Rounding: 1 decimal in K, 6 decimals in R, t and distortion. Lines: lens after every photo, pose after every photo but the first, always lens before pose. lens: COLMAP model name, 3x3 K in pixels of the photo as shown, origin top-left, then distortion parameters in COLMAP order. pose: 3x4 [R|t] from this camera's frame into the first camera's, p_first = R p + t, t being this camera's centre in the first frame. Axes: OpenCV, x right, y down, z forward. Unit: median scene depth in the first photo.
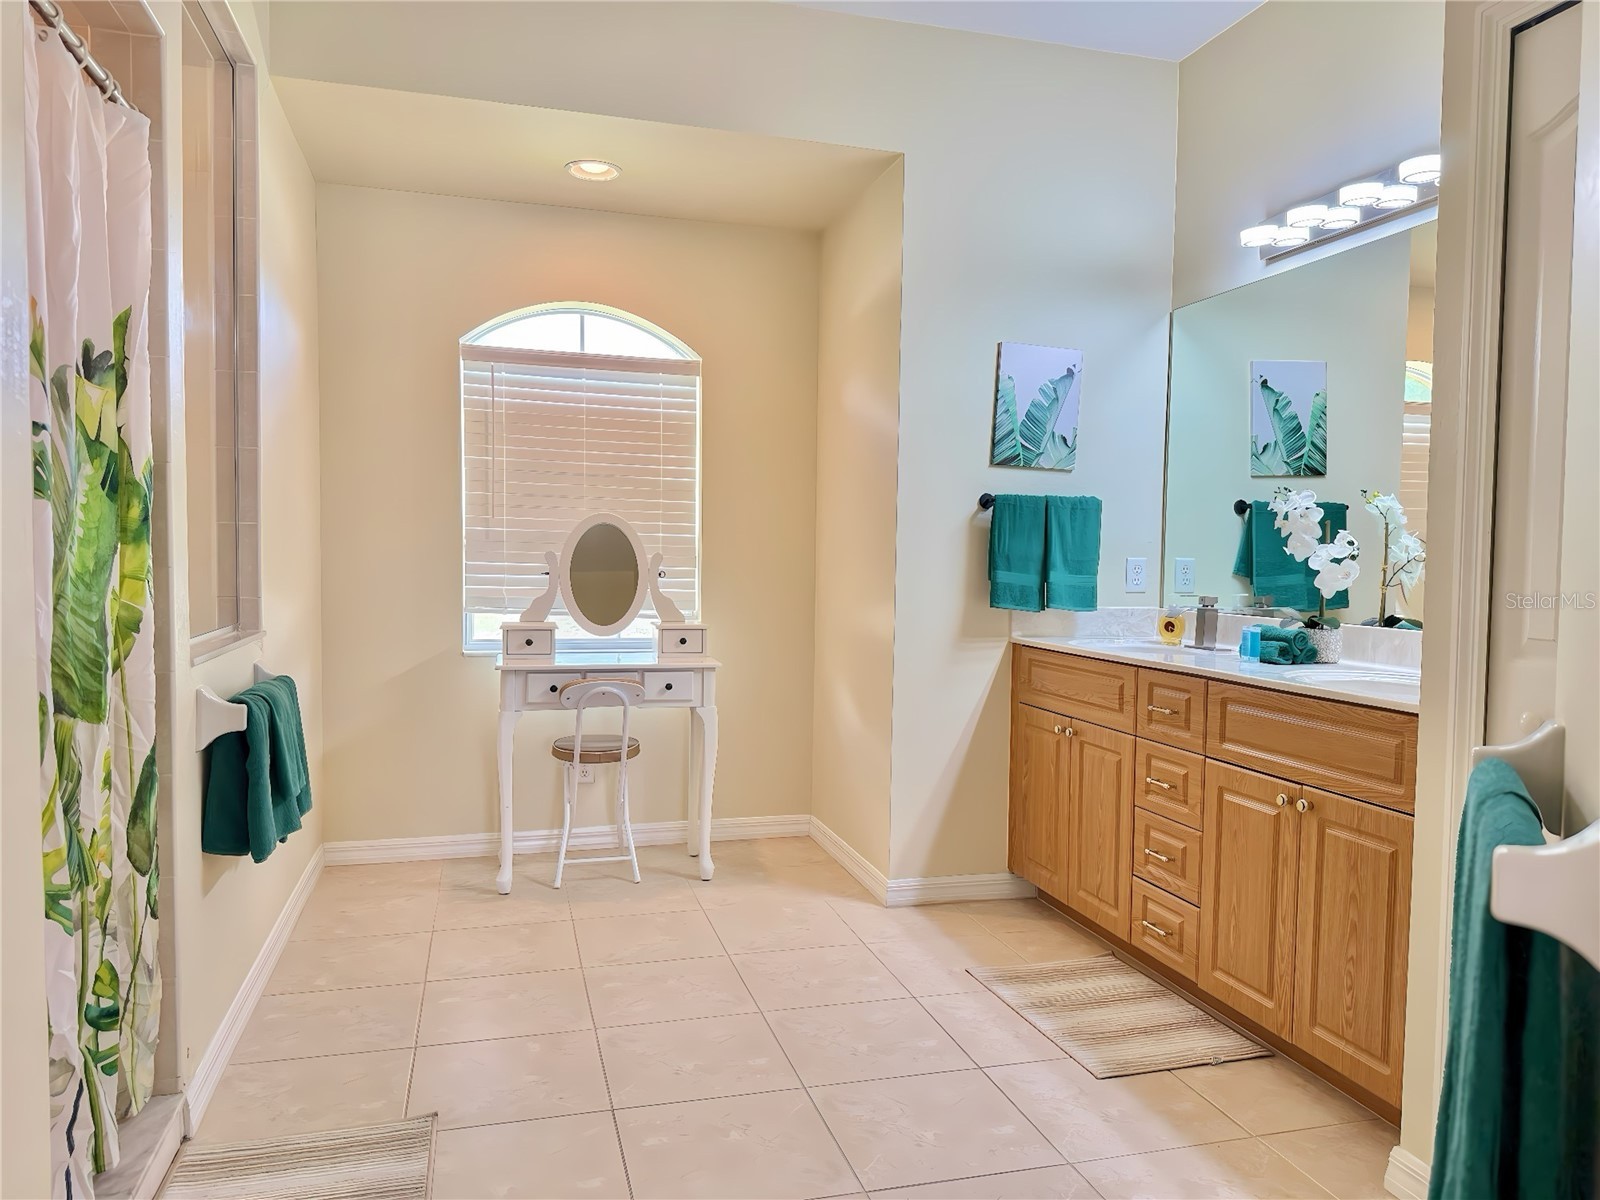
lens RADIAL K [[1143.5, 0, 791.7], [0, 1143.5, 588.9], [0, 0, 1]] dist [0.096450, -0.100064]
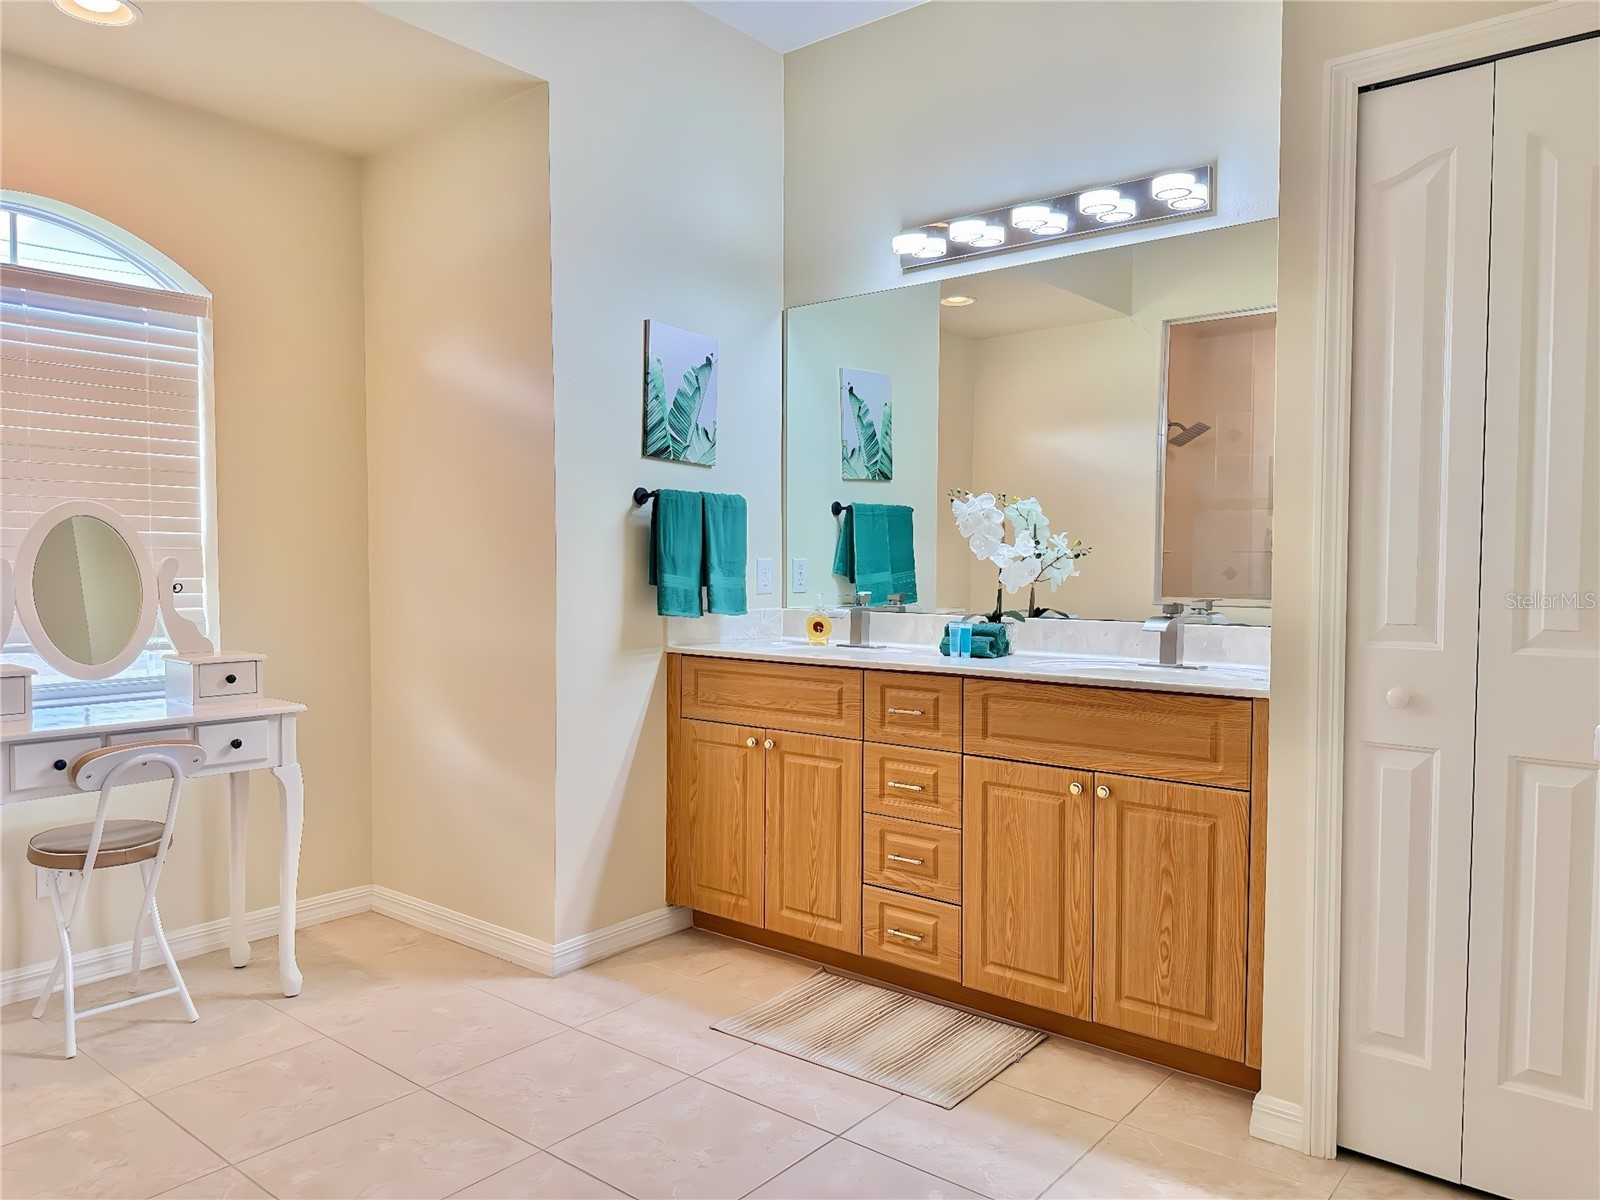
lens RADIAL K [[1143.5, 0, 855.9], [0, 1143.5, 589.1], [0, 0, 1]] dist [0.096450, -0.100064]
pose [[0.814113, -0.027247, 0.580066, -0.215551], [0.026671, 0.999599, 0.009521, -0.008337], [-0.580093, 0.007720, 0.814514, 0.175453]]
